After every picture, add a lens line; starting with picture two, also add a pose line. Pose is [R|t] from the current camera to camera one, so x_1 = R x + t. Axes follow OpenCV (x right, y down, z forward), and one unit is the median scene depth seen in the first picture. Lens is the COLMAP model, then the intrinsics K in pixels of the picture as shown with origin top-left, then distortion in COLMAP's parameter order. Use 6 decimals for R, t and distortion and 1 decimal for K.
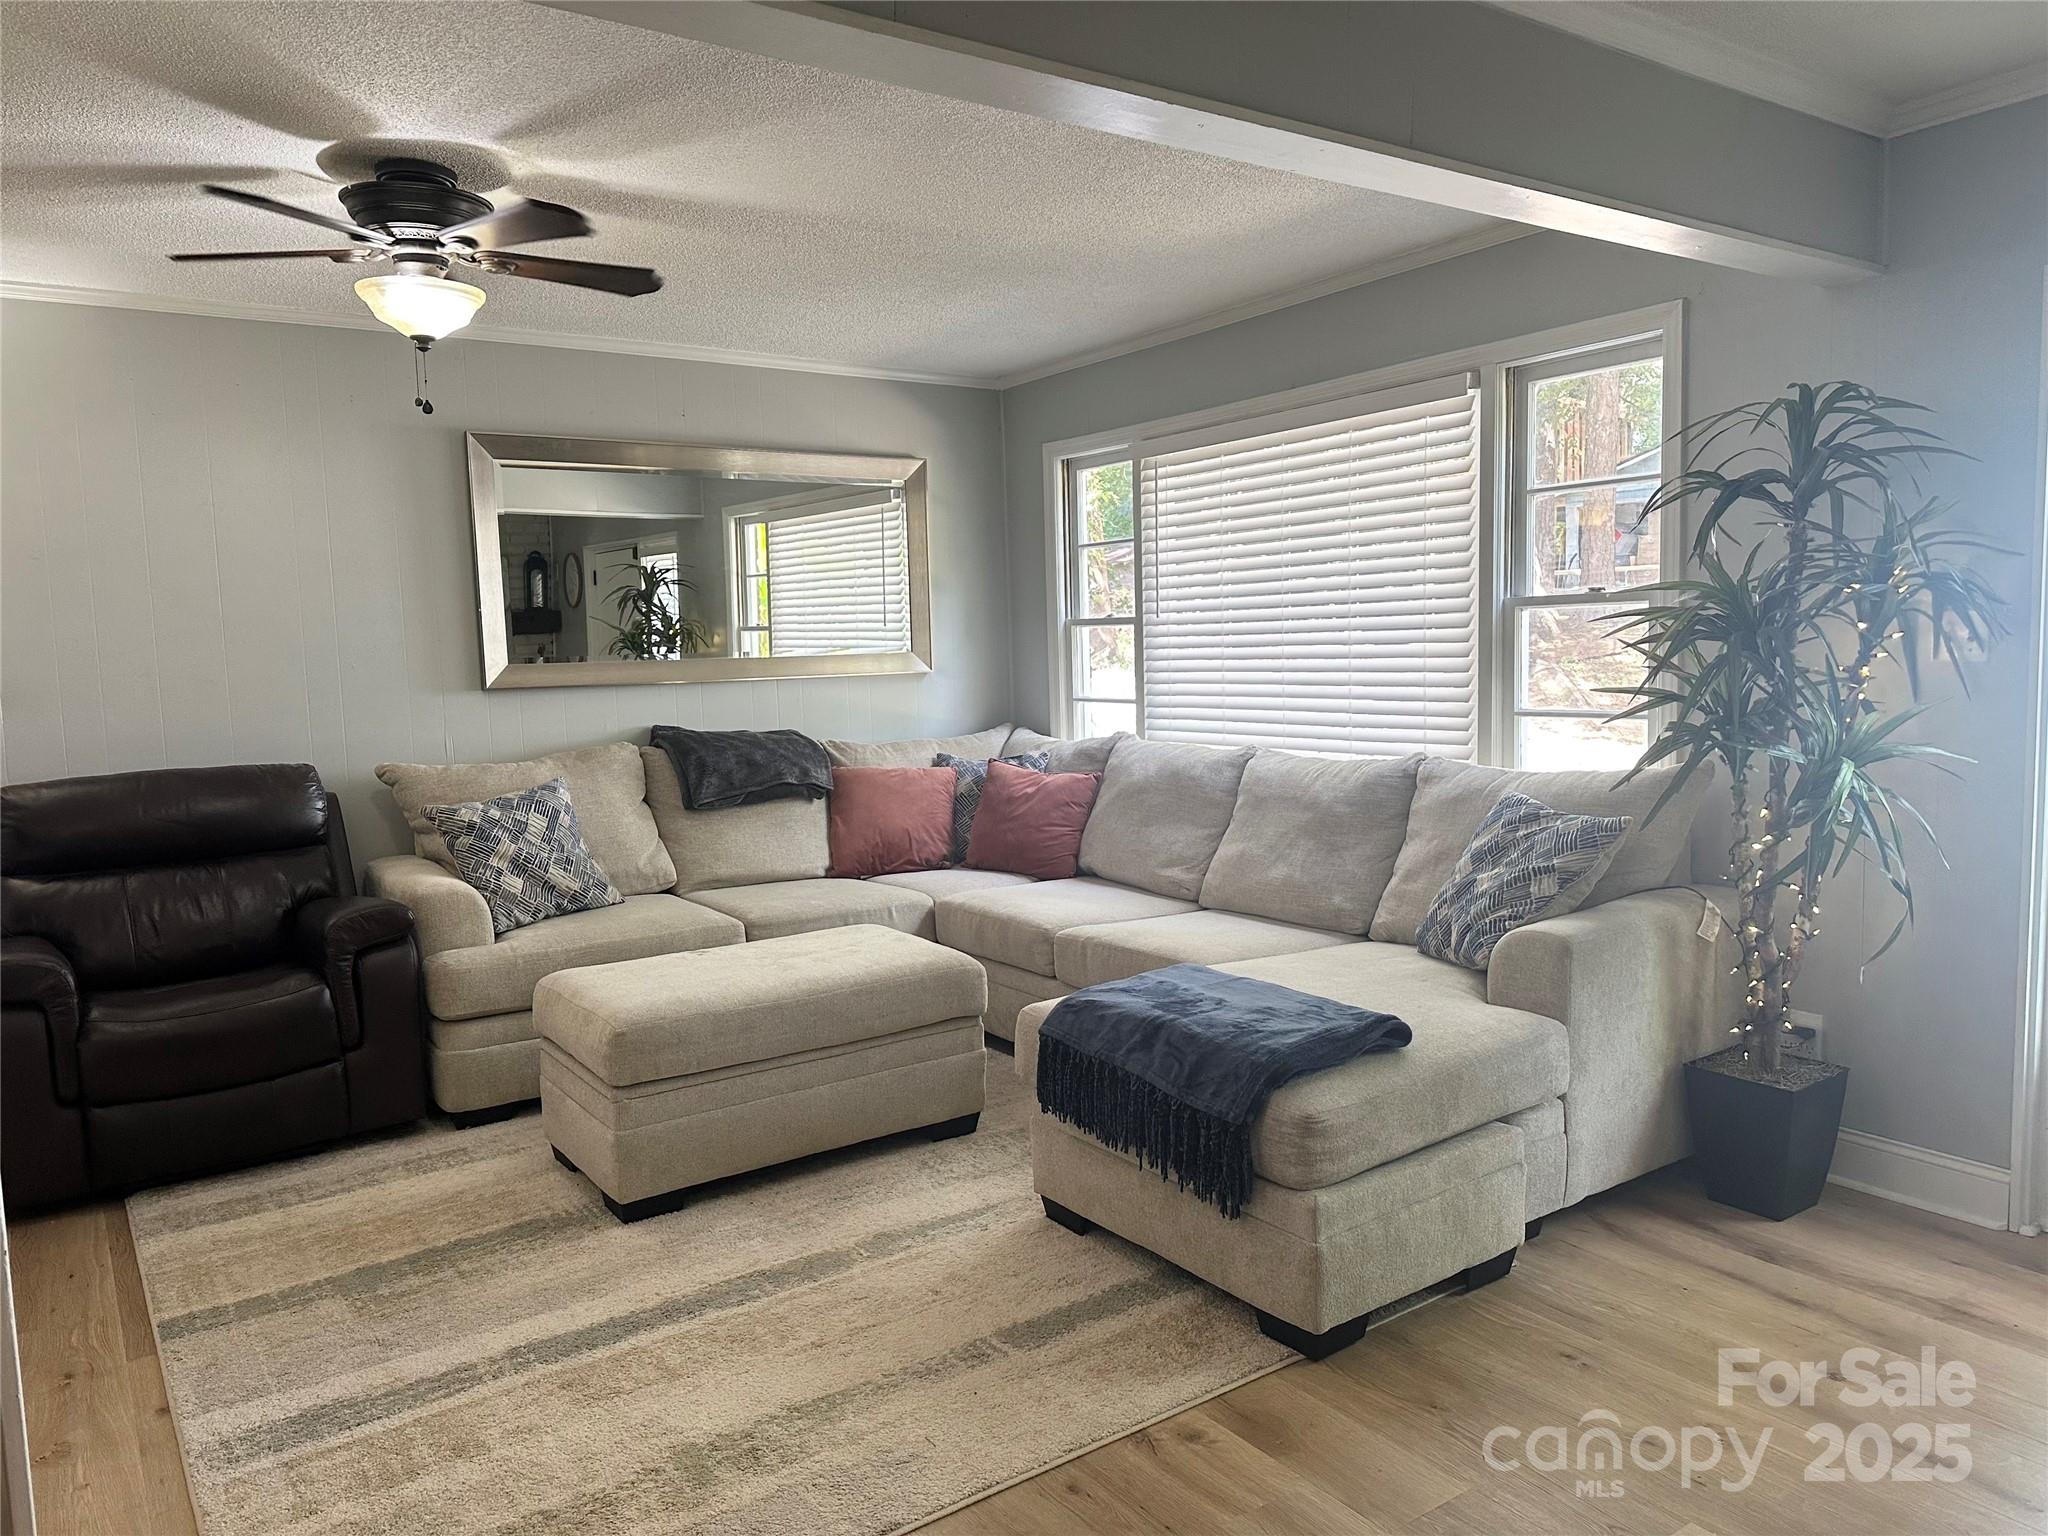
lens RADIAL K [[1433.8, 0, 1024.4], [0, 1433.8, 771.3], [0, 0, 1]] dist [0.054673, -0.009786]
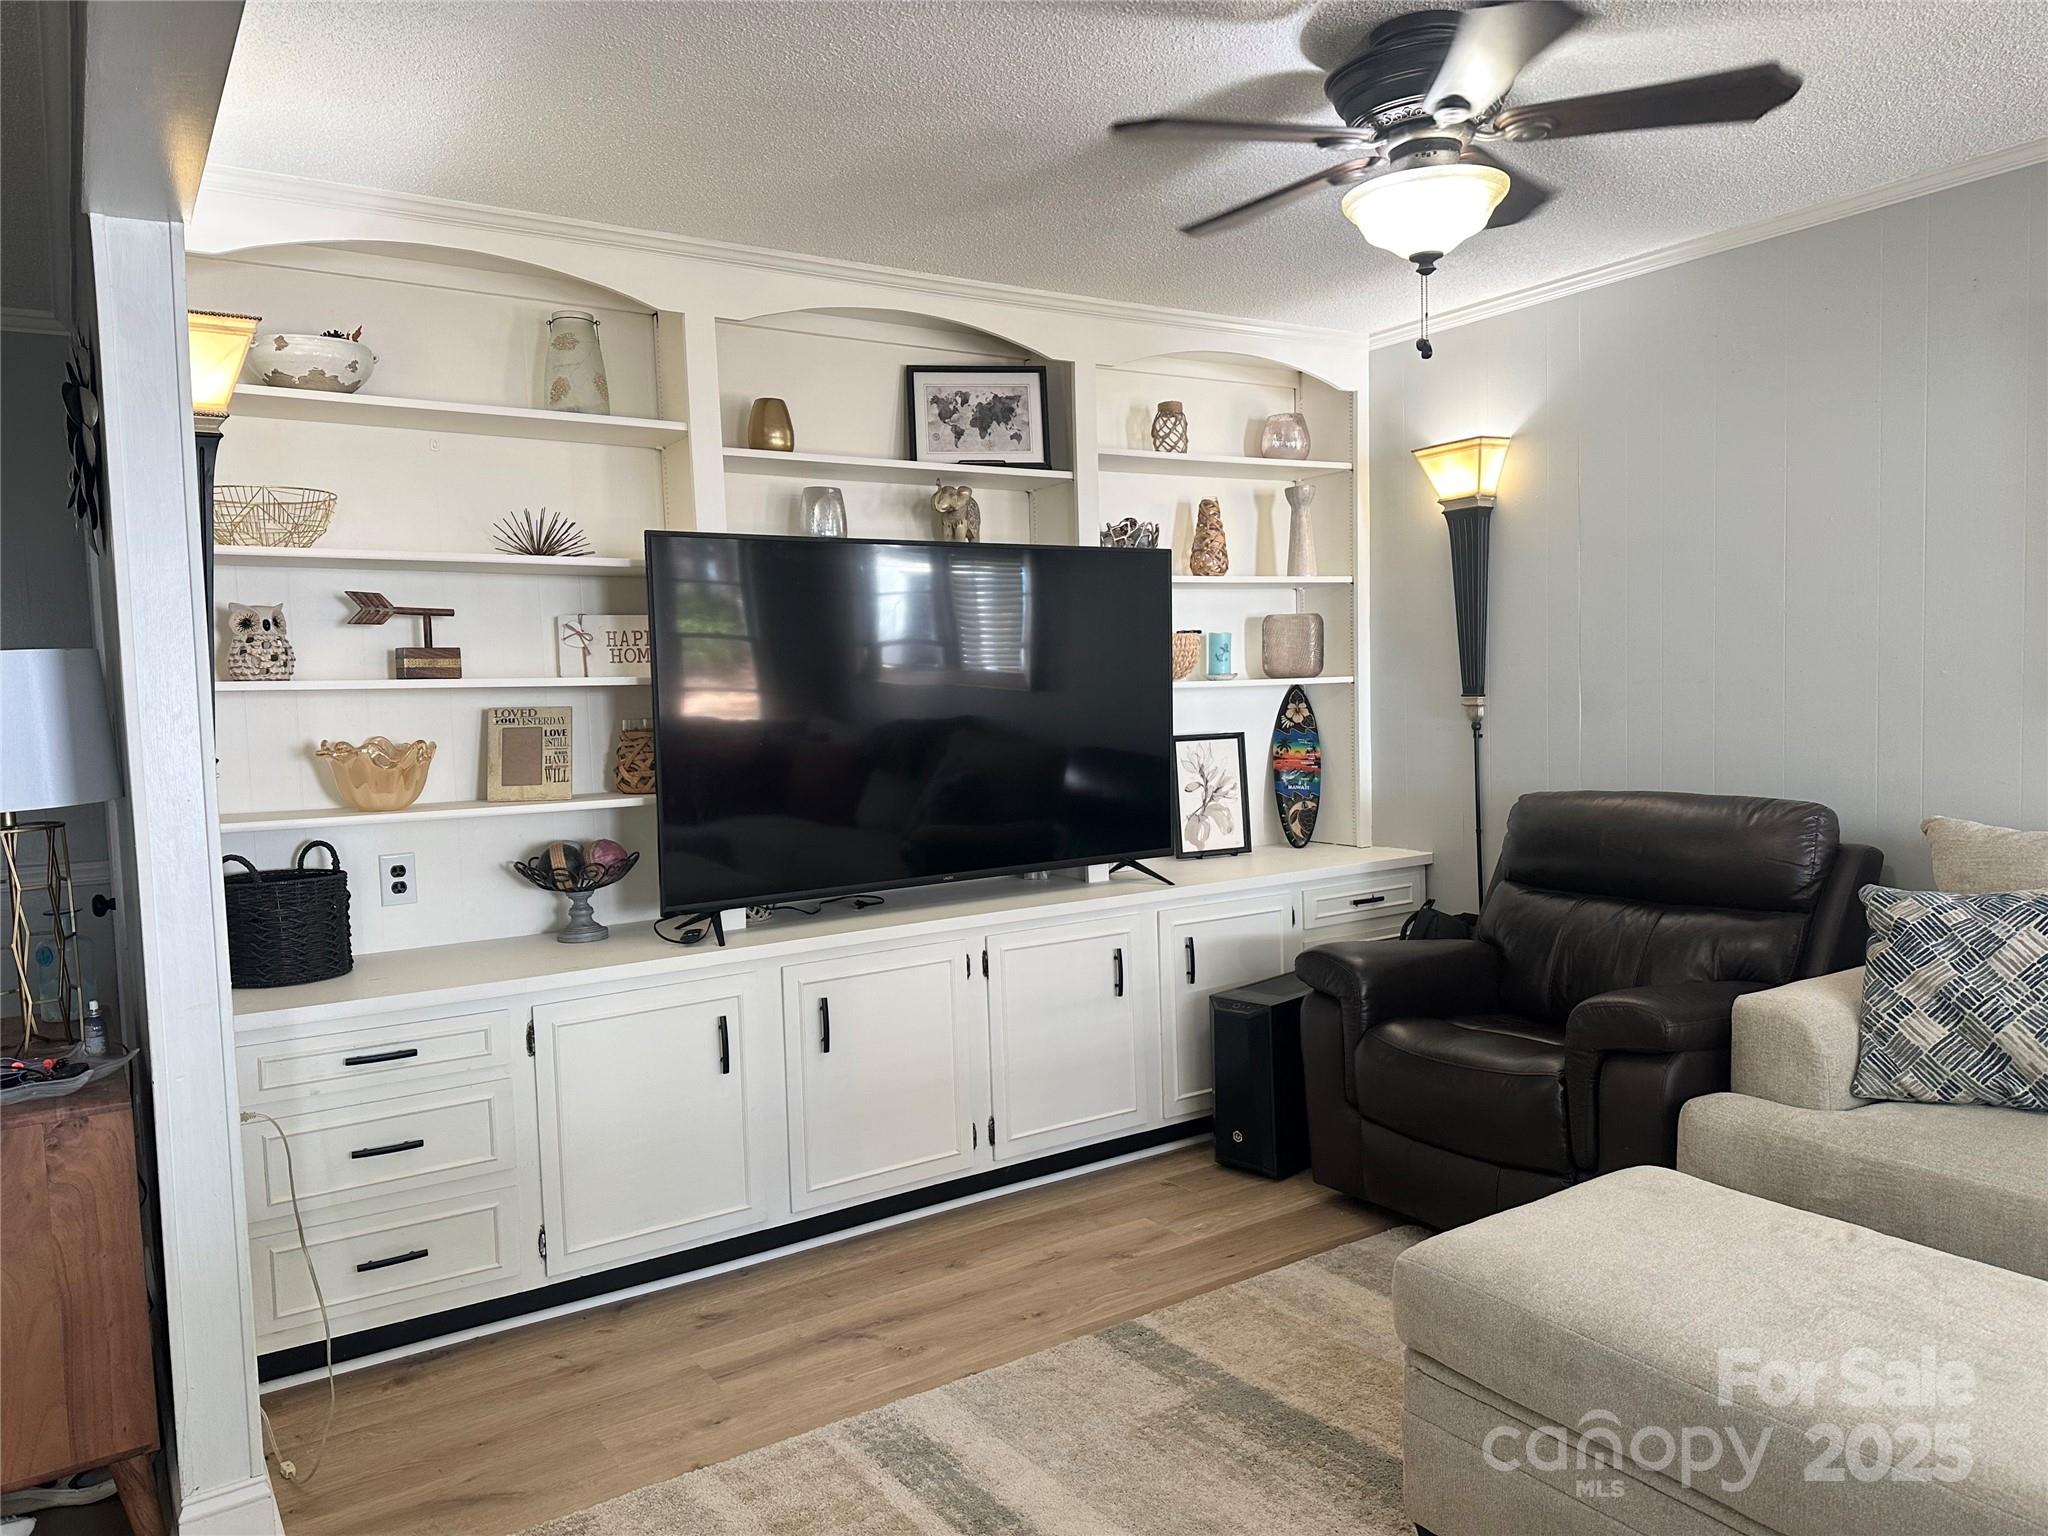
lens RADIAL K [[1433.8, 0, 1025.1], [0, 1433.8, 766.8], [0, 0, 1]] dist [0.054673, -0.009786]
pose [[-0.011401, 0.079619, -0.996760, 0.359878], [-0.063370, 0.994764, 0.080184, -0.082089], [0.997925, 0.064079, -0.006296, 0.820716]]
